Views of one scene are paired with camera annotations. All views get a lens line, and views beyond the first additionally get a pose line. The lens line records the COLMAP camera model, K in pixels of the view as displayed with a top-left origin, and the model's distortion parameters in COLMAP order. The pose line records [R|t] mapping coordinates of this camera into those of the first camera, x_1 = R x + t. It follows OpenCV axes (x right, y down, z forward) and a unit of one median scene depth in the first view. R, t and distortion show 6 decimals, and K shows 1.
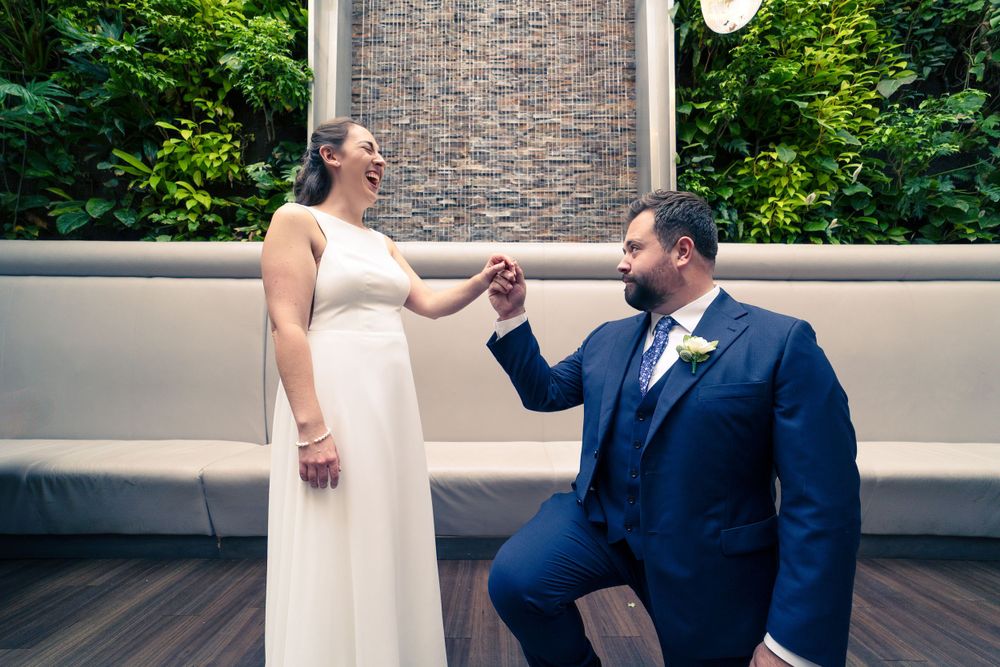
lens RADIAL K [[400.4, 0, 509.3], [0, 400.4, 357.6], [0, 0, 1]] dist [-0.001080, 0.001133]
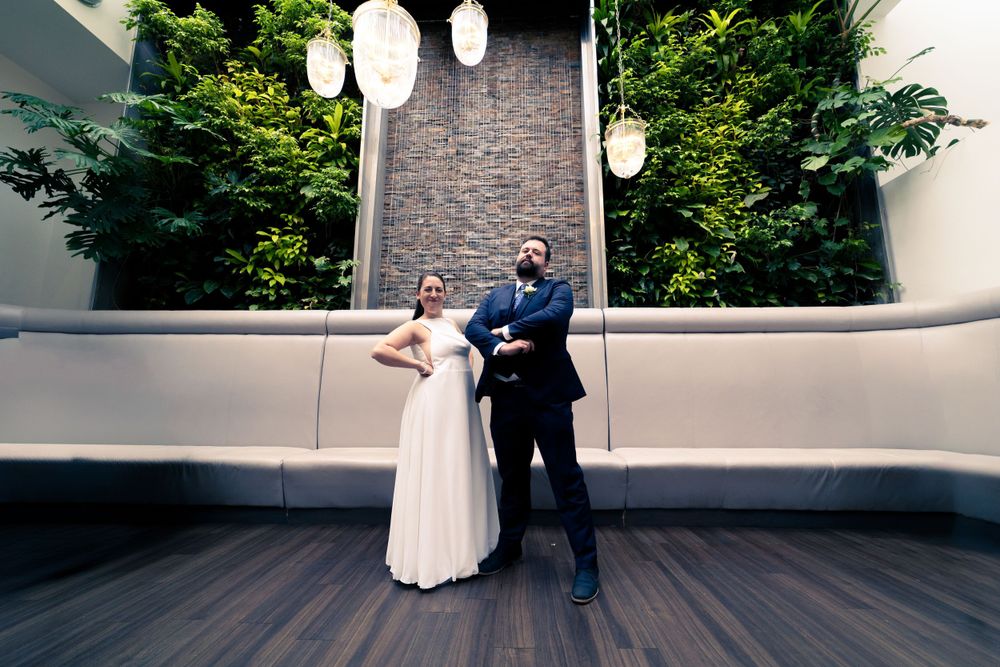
lens RADIAL K [[400.4, 0, 500.7], [0, 400.4, 331.3], [0, 0, 1]] dist [-0.001080, 0.001133]
pose [[0.999021, -0.008854, -0.043351, 0.095017], [0.001557, 0.986204, -0.165527, 0.030784], [0.044218, 0.165298, 0.985252, -0.373782]]
